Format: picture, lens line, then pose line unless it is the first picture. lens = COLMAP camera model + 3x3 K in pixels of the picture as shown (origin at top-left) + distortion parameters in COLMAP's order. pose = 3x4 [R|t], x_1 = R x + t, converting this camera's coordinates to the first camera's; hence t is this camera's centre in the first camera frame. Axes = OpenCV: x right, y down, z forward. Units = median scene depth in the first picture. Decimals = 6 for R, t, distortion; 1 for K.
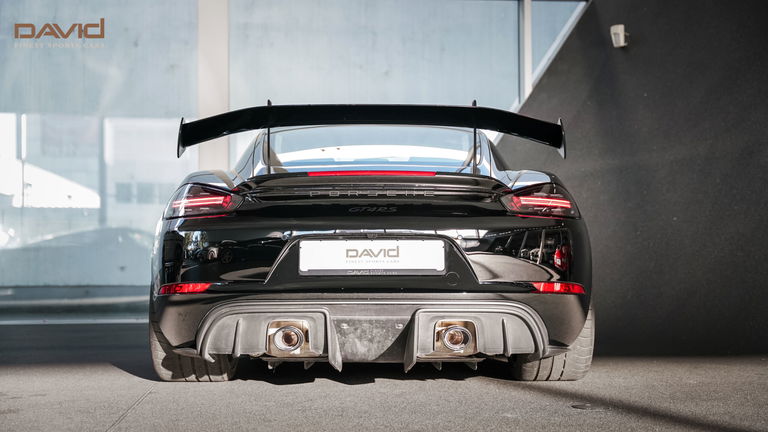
lens RADIAL K [[1038.0, 0, 384.0], [0, 1038.0, 216.0], [0, 0, 1]] dist [0.161554, 0.028346]
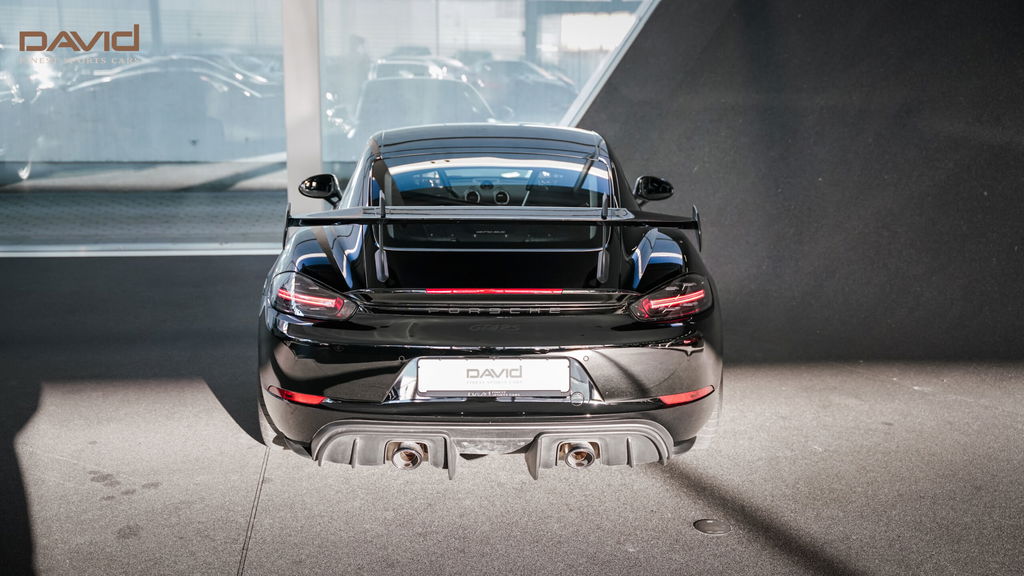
lens RADIAL K [[1200.7, 0, 512.0], [0, 1200.7, 288.0], [0, 0, 1]] dist [0.107754, 0.004198]
pose [[0.999772, 0.005750, 0.020581, -0.008064], [-0.010564, 0.970192, 0.242105, -0.137981], [-0.018575, -0.242268, 0.970032, -0.024356]]
